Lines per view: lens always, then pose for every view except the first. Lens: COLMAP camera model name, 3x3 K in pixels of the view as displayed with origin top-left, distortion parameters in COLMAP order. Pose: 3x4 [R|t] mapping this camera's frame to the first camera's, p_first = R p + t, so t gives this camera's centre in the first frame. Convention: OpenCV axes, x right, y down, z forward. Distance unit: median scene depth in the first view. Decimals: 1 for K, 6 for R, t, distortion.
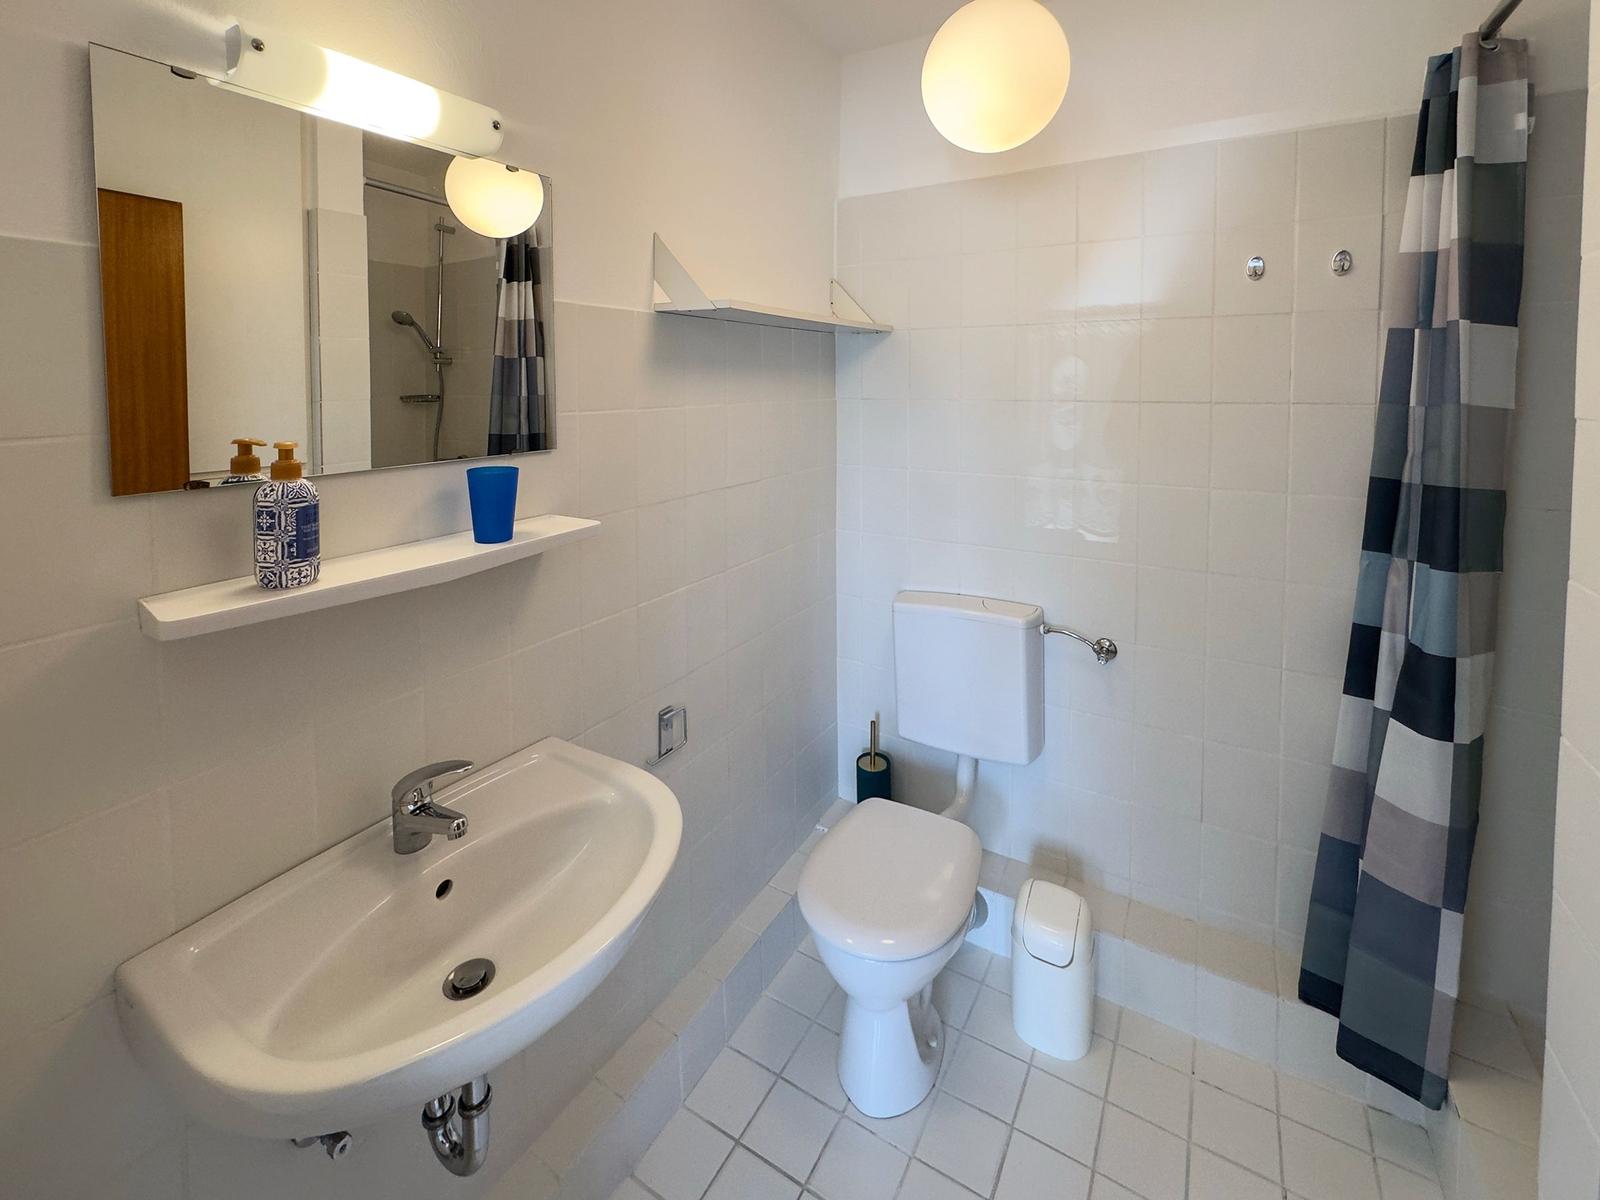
lens RADIAL K [[2161.2, 0, 799.1], [0, 2161.2, 598.7], [0, 0, 1]] dist [0.001606, 0.000504]
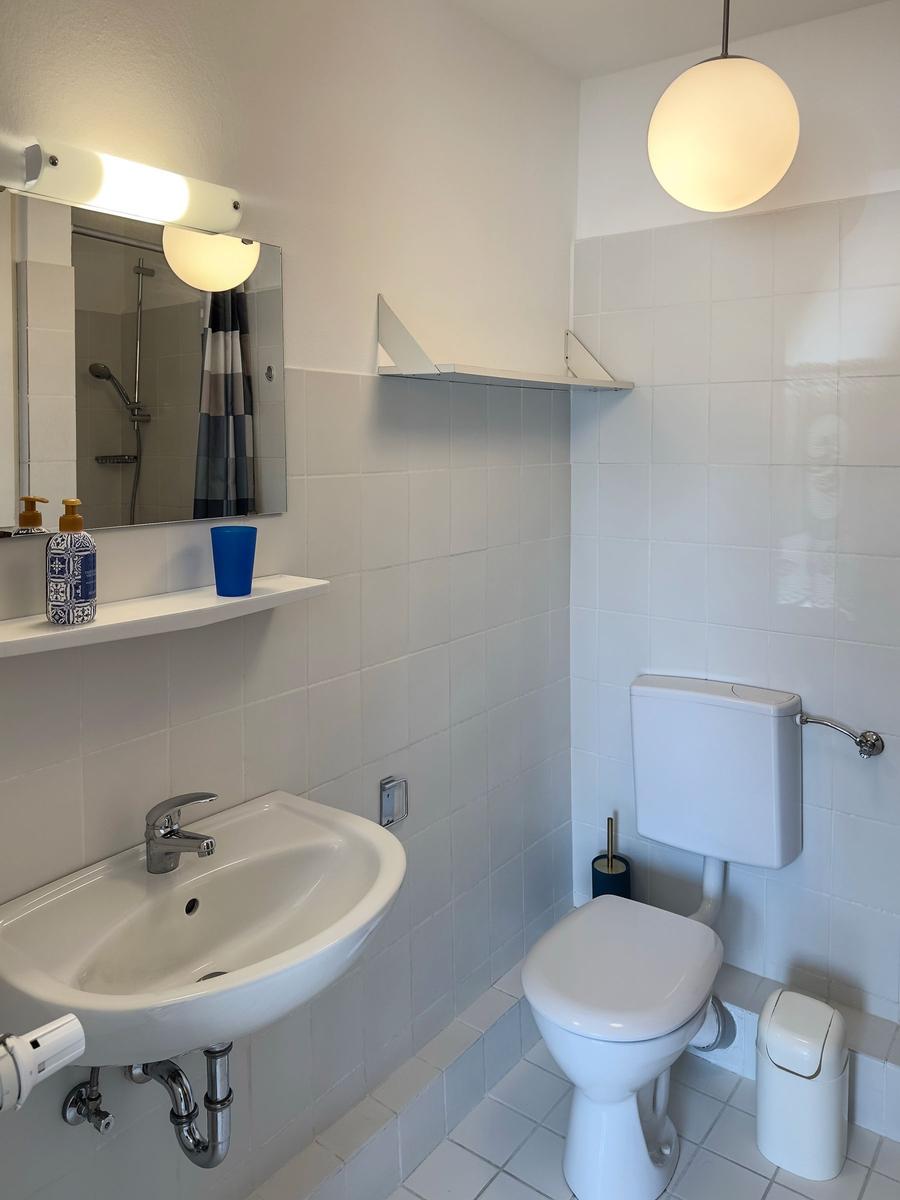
lens RADIAL K [[867.5, 0, 452.5], [0, 867.5, 601.3], [0, 0, 1]] dist [0.096308, -0.129543]
pose [[0.999770, 0.007878, -0.019958, -0.025019], [-0.006724, 0.998337, 0.057249, -0.054025], [0.020376, -0.057102, 0.998160, 0.618935]]
